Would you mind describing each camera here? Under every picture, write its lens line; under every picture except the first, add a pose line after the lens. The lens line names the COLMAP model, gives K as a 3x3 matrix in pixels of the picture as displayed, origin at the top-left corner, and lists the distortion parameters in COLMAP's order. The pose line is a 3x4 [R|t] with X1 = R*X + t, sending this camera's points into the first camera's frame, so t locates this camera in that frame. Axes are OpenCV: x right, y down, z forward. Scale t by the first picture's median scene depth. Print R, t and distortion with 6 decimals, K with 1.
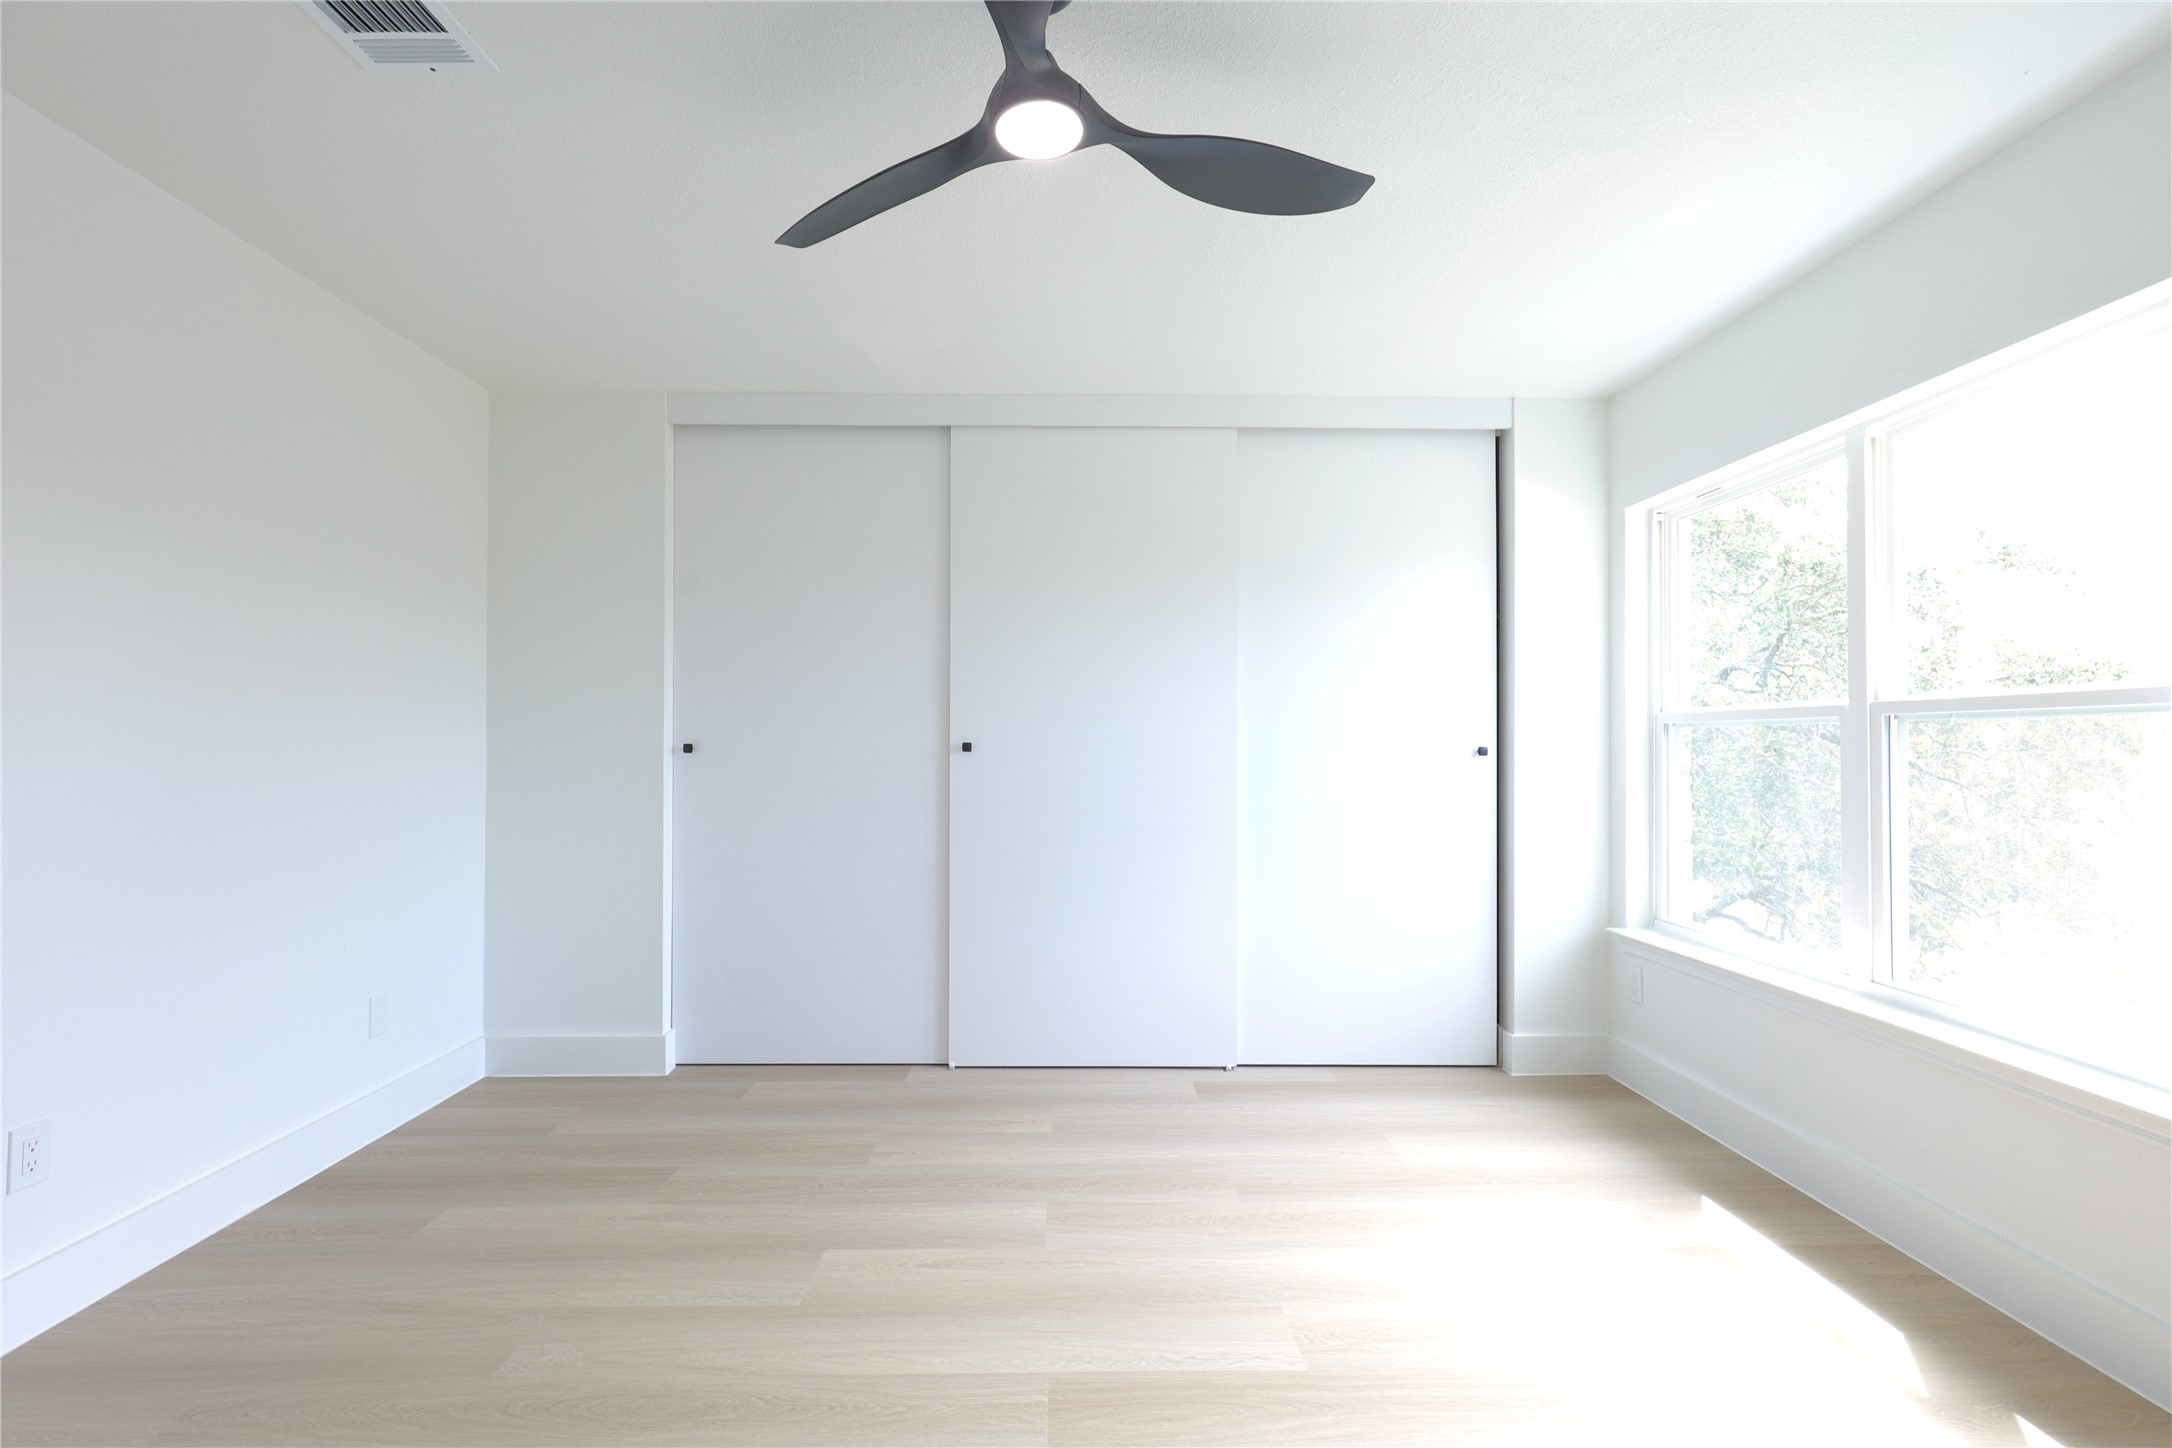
lens RADIAL K [[977.4, 0, 1077.6], [0, 977.4, 735.7], [0, 0, 1]] dist [-0.001349, -0.000554]
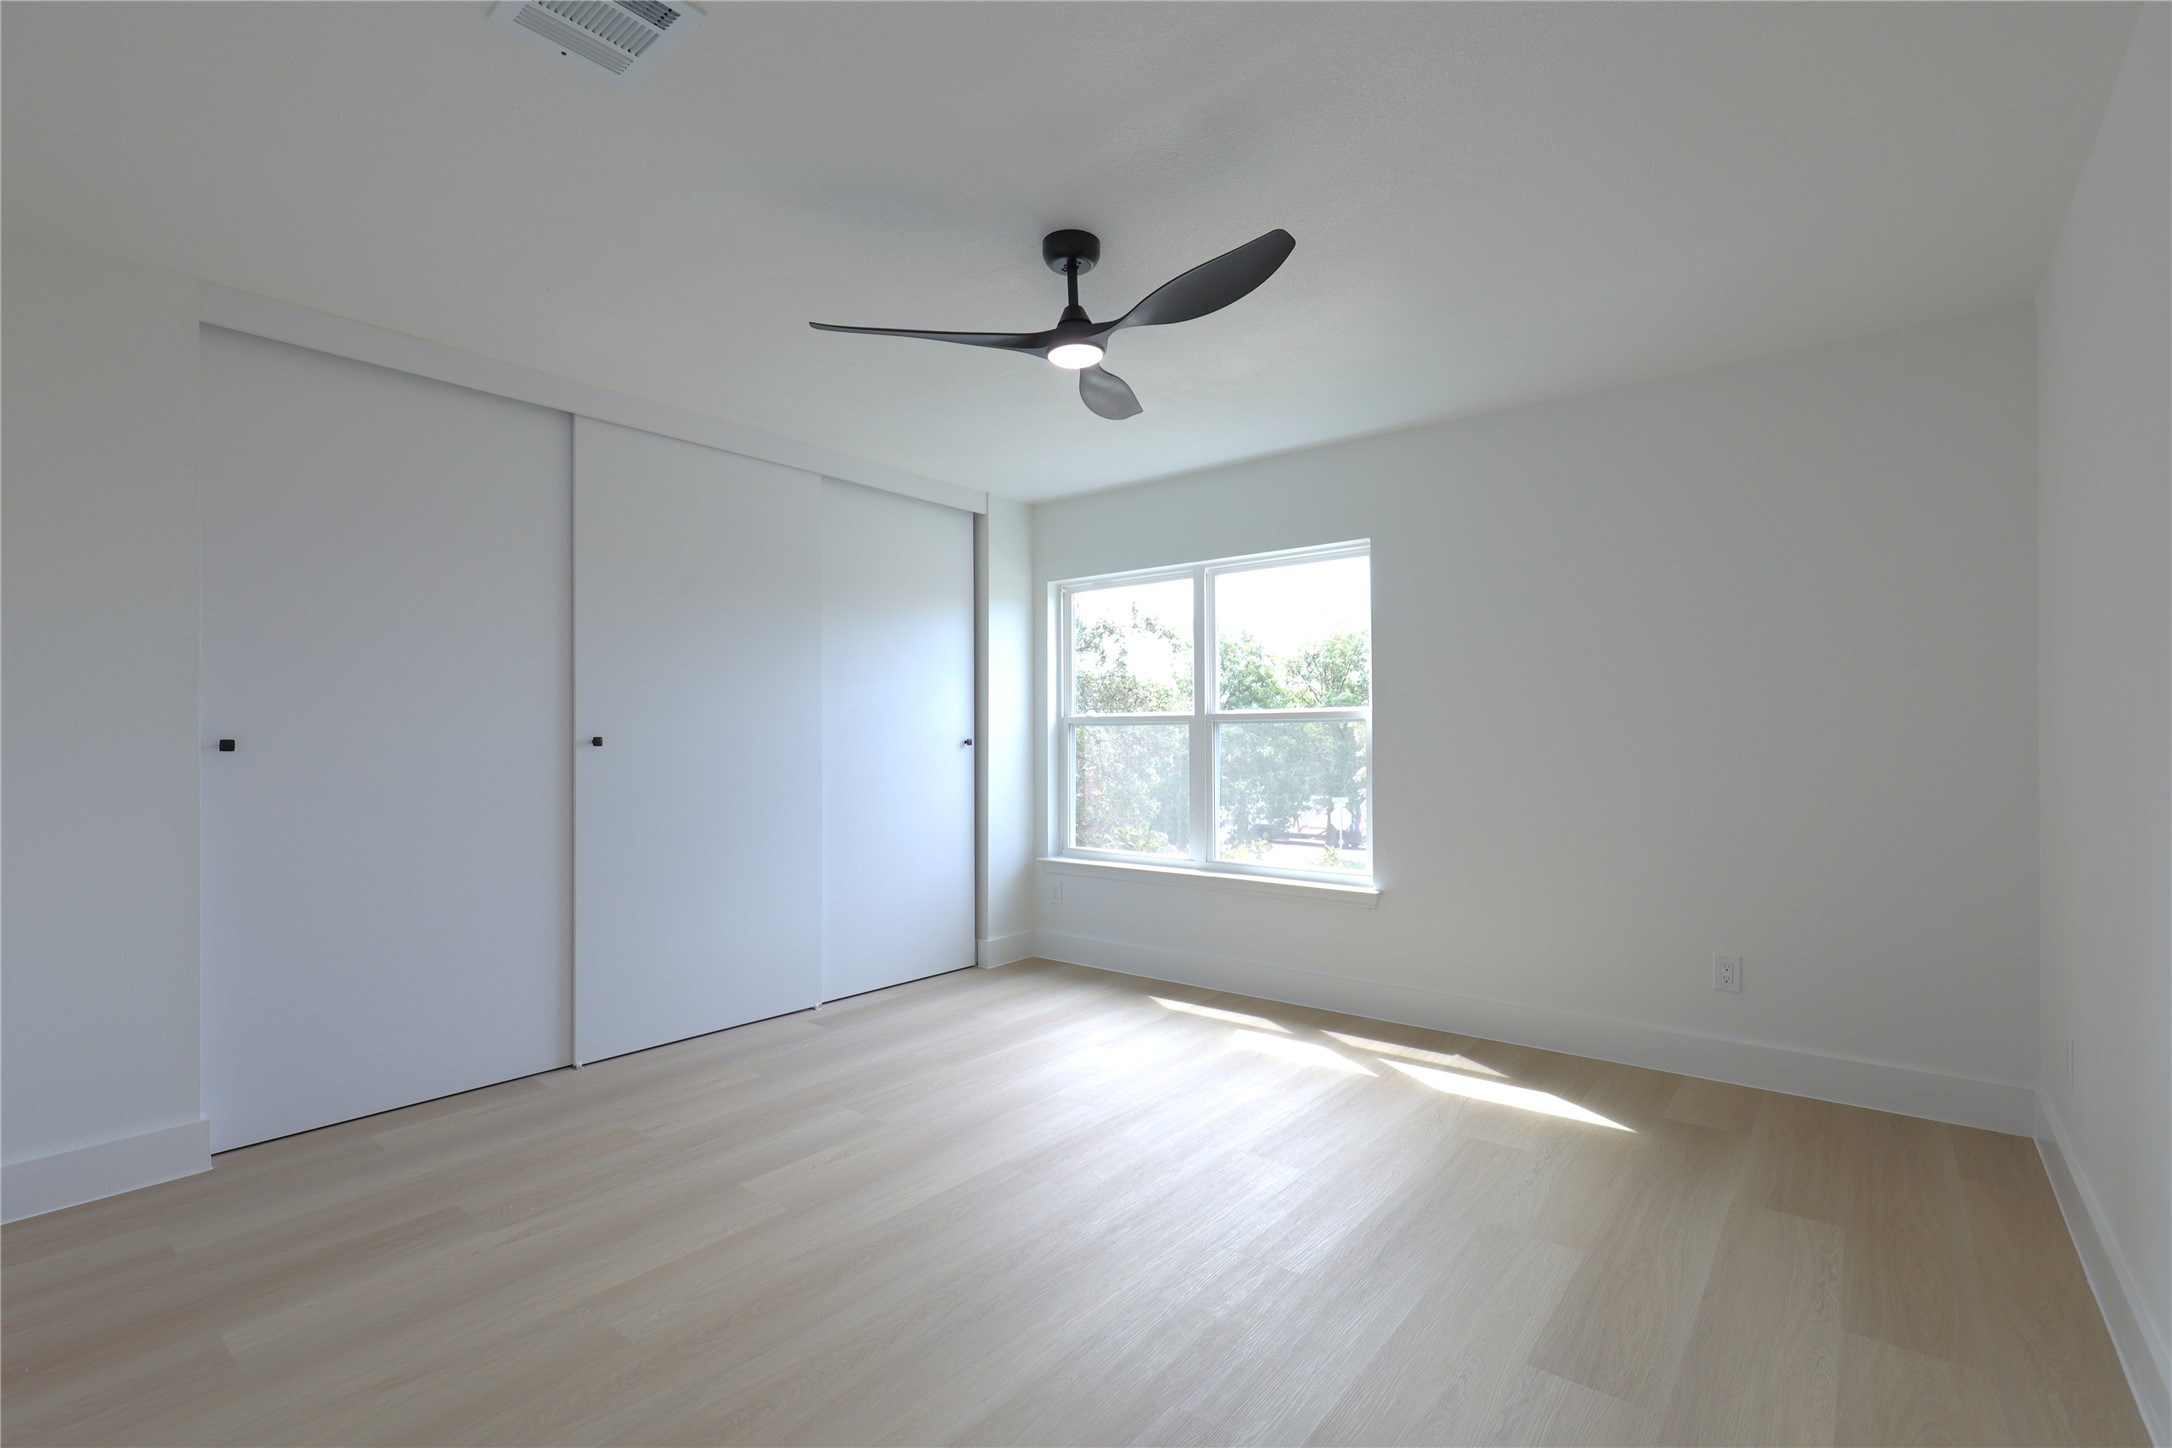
lens RADIAL K [[977.4, 0, 1077.6], [0, 977.4, 735.7], [0, 0, 1]] dist [-0.001349, -0.000554]
pose [[0.644038, -0.001917, 0.764991, -0.575228], [-0.002973, 0.999983, 0.005009, -0.000734], [-0.764988, -0.005500, 0.644021, -0.018534]]
